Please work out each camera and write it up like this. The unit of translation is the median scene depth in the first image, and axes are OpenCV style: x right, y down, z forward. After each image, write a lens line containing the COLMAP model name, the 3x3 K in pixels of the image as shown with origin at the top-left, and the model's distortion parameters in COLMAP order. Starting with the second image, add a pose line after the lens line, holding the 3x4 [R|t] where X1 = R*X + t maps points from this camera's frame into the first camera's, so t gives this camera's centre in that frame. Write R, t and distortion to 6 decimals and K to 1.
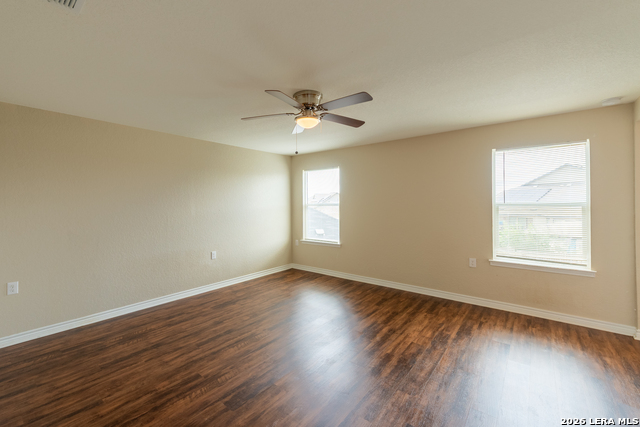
lens RADIAL K [[263.5, 0, 320.0], [0, 263.5, 204.6], [0, 0, 1]] dist [0.001092, -0.000037]
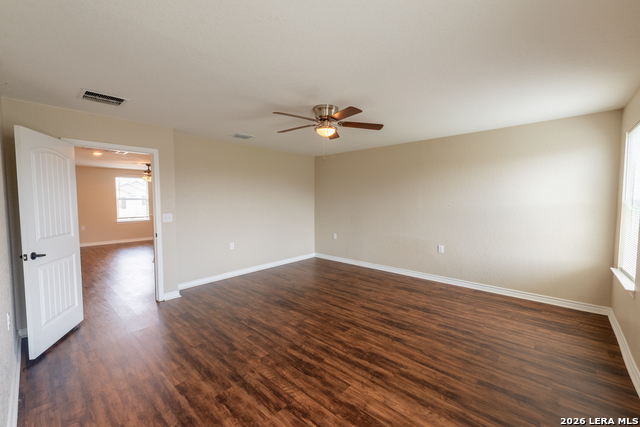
lens RADIAL K [[265.5, 0, 312.2], [0, 265.5, 221.2], [0, 0, 1]] dist [0.002305, -0.000119]
pose [[-0.069167, 0.088106, -0.993707, 1.008122], [-0.000732, 0.996088, 0.088368, -0.012567], [0.997605, 0.006839, -0.068832, 0.885299]]
